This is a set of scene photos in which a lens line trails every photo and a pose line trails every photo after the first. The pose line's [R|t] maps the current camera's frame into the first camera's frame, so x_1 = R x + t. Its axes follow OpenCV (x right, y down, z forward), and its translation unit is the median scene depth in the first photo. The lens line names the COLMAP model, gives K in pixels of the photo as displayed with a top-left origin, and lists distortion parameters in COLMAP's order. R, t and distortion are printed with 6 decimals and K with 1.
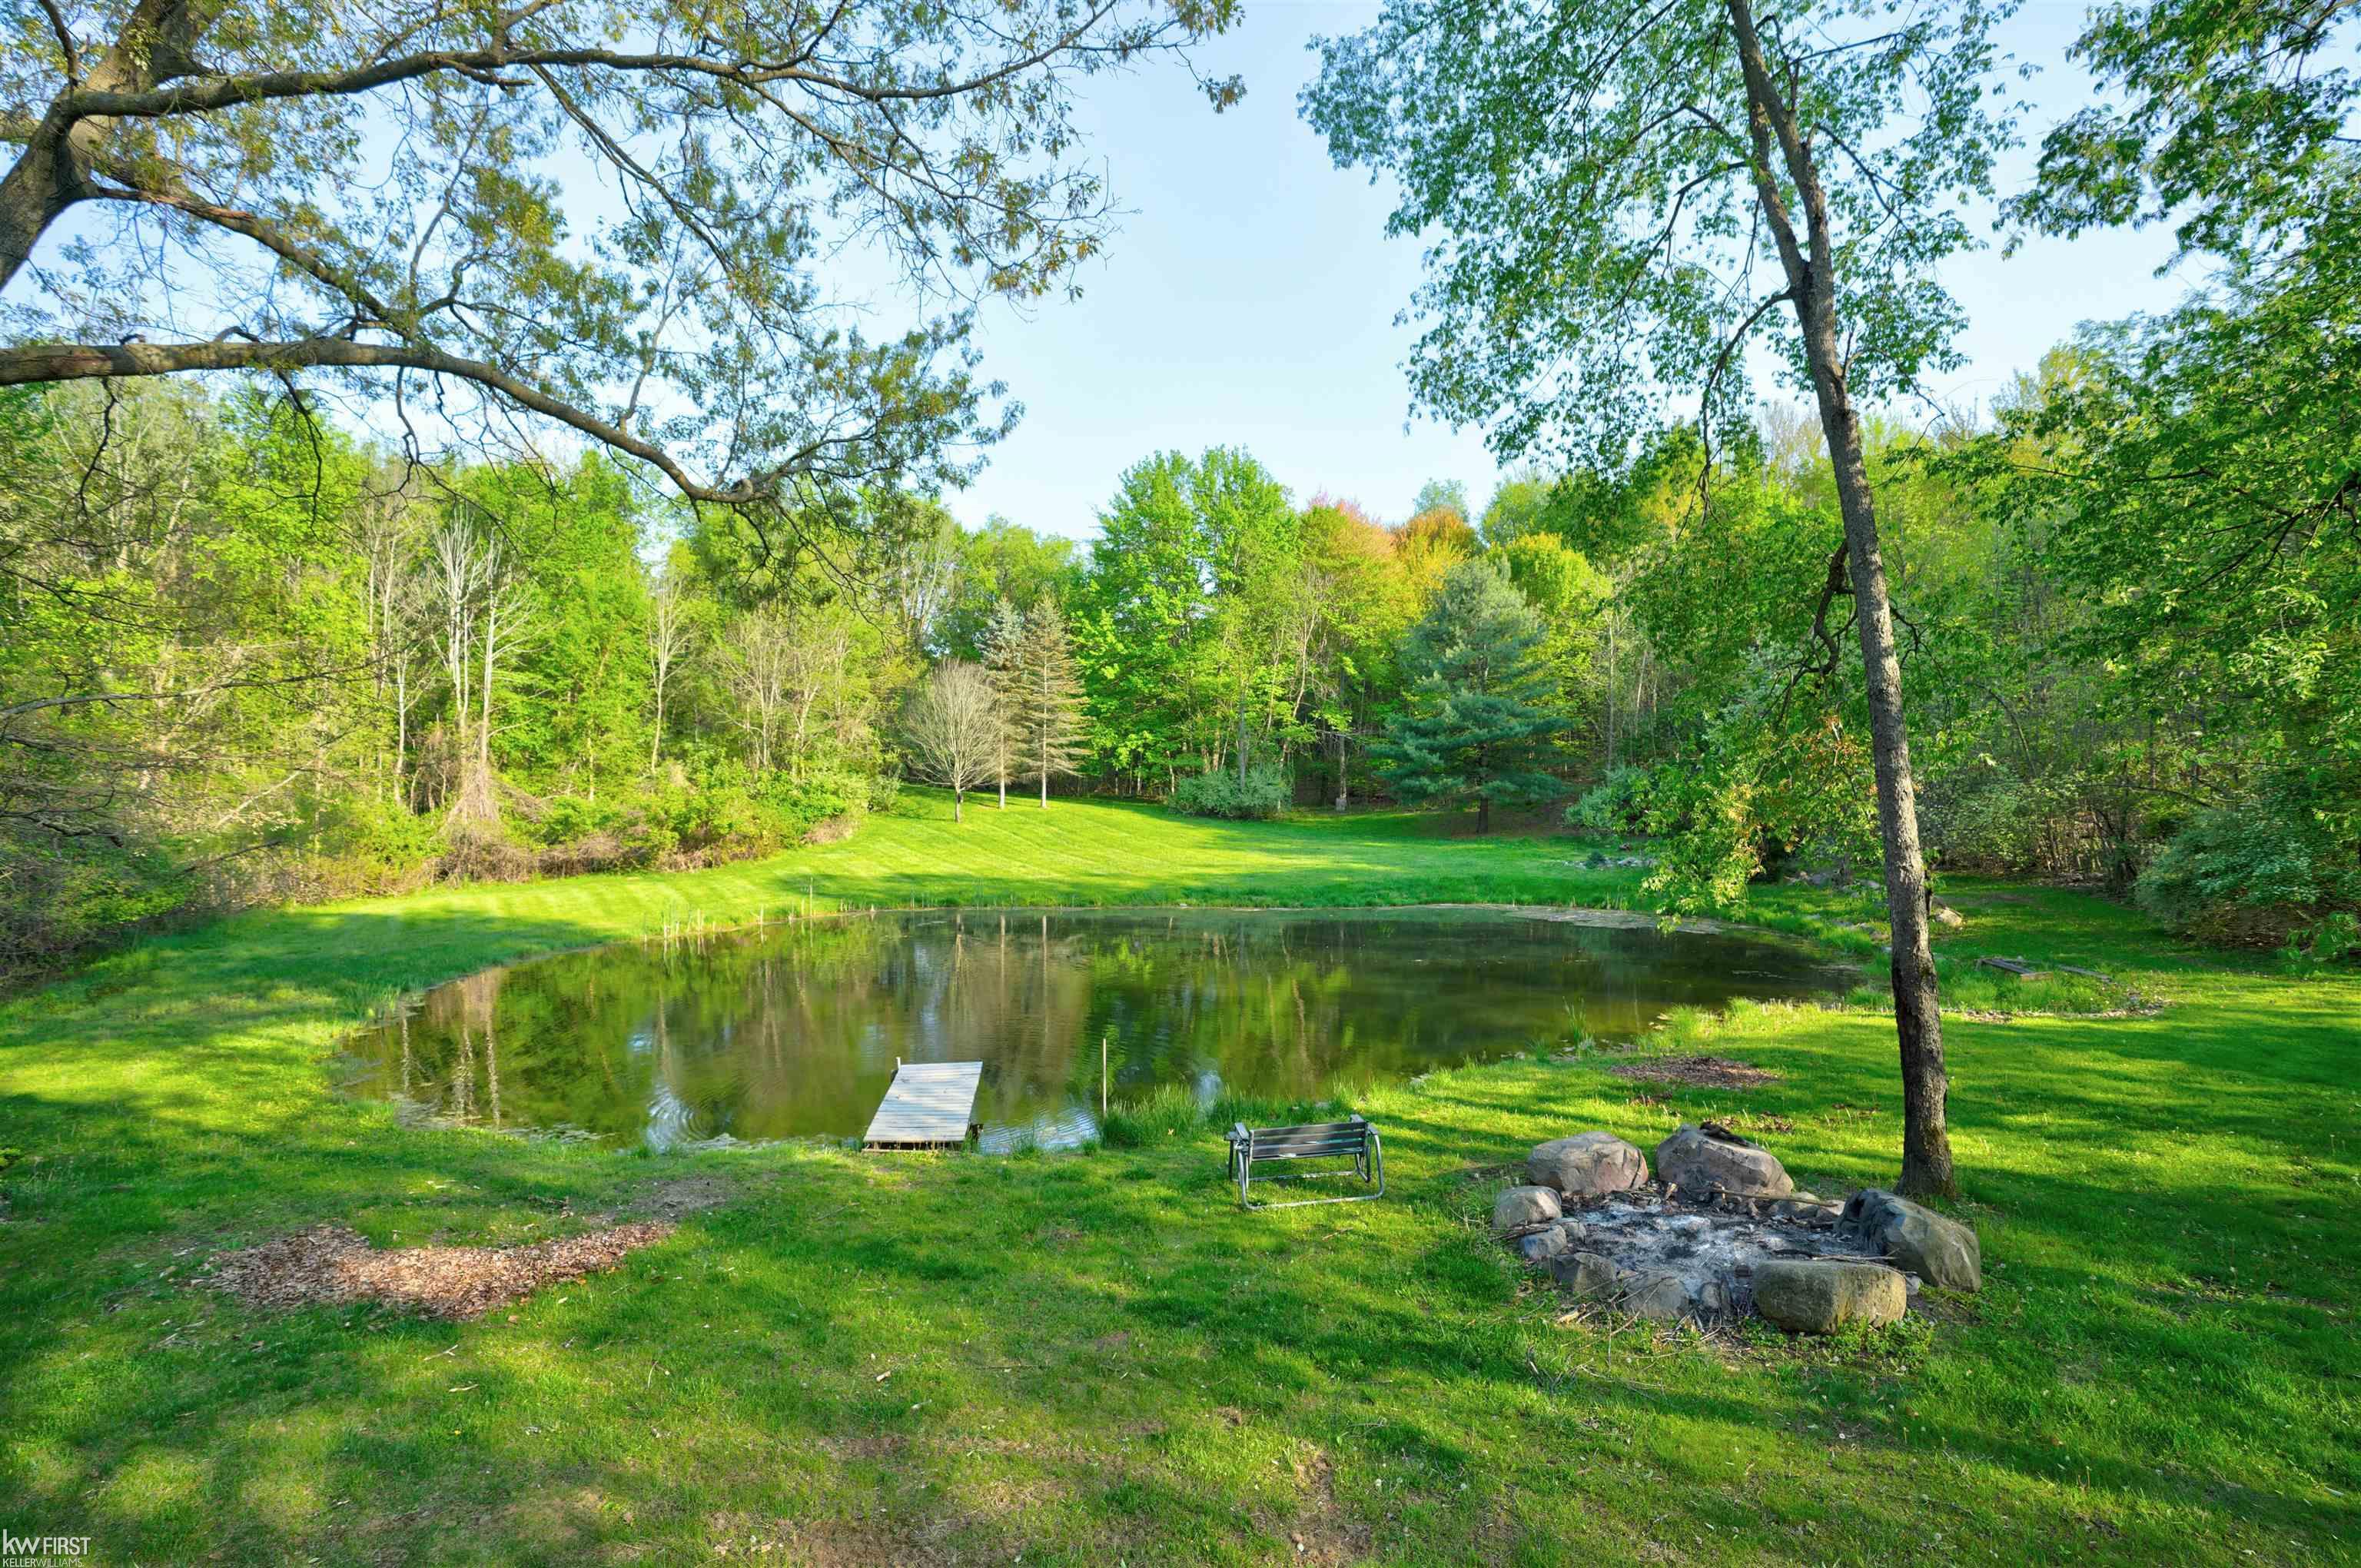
lens RADIAL K [[1094.6, 0, 1205.9], [0, 1094.6, 787.2], [0, 0, 1]] dist [-0.068907, 0.026473]
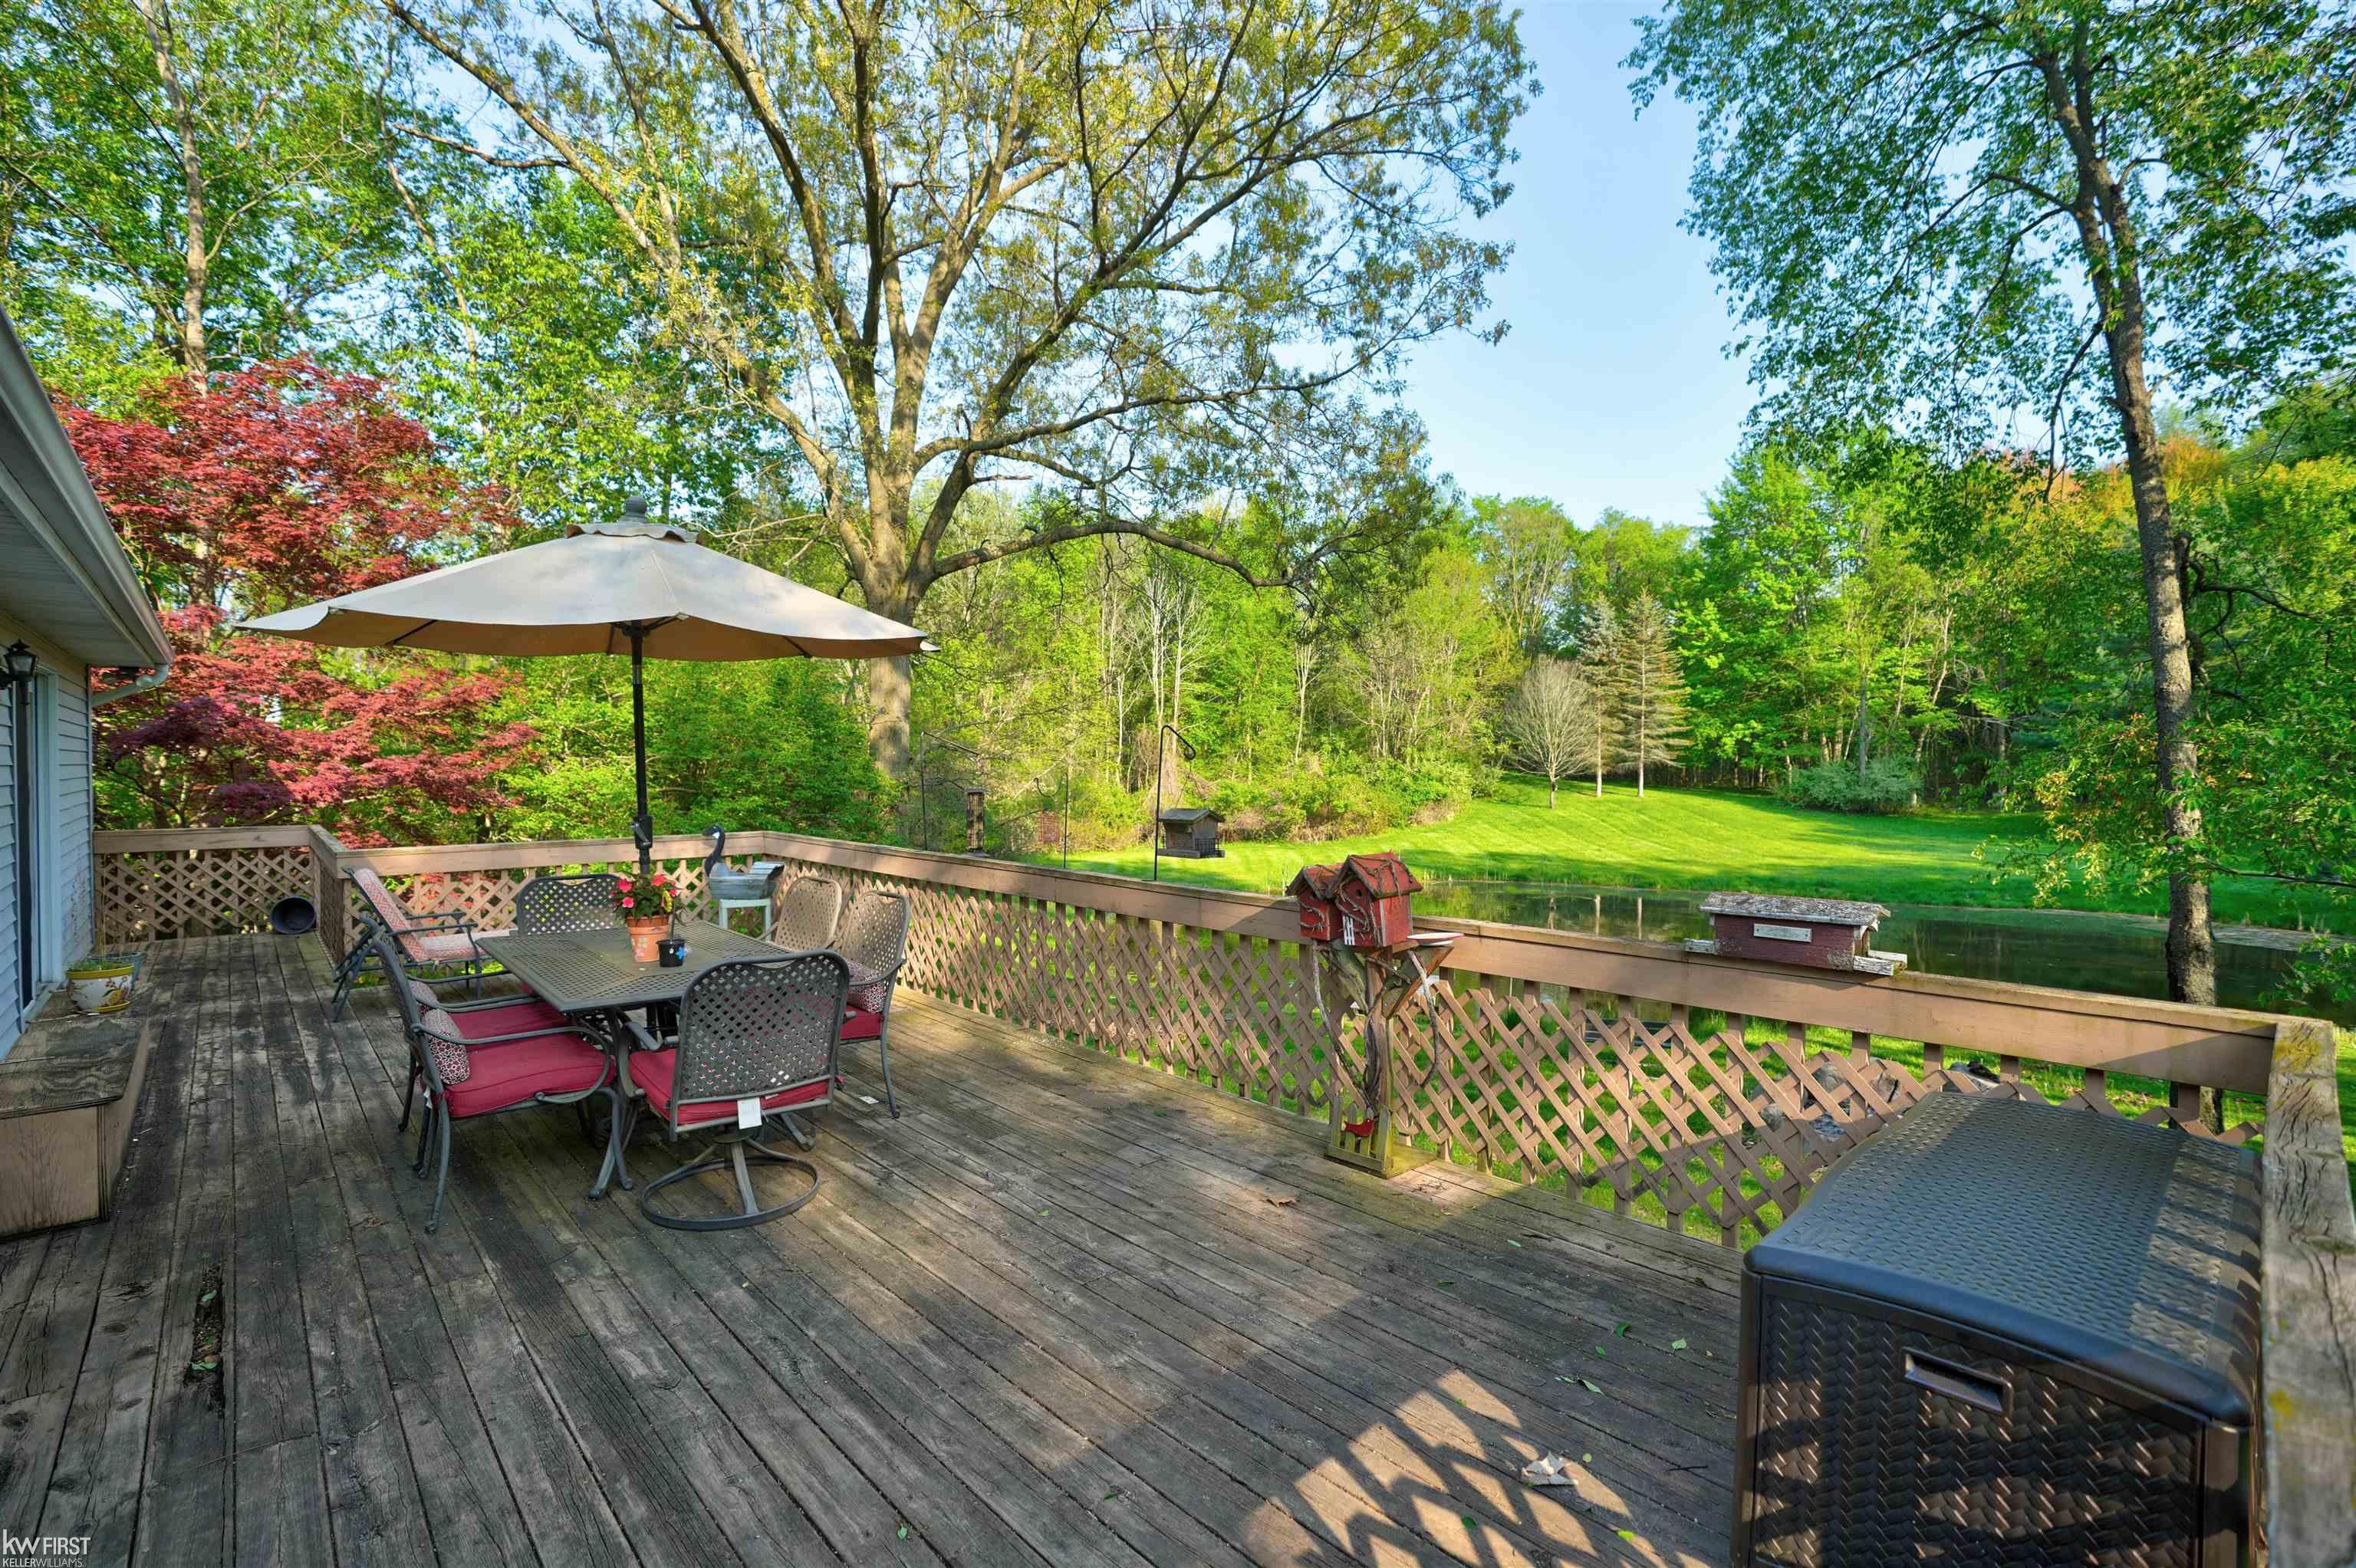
lens RADIAL K [[1092.1, 0, 1195.5], [0, 1092.1, 794.2], [0, 0, 1]] dist [-0.068907, 0.026473]
pose [[0.831396, 0.017666, -0.555400, 0.069707], [-0.008885, 0.999789, 0.018500, 0.001080], [0.555610, -0.010446, 0.831377, -0.076170]]
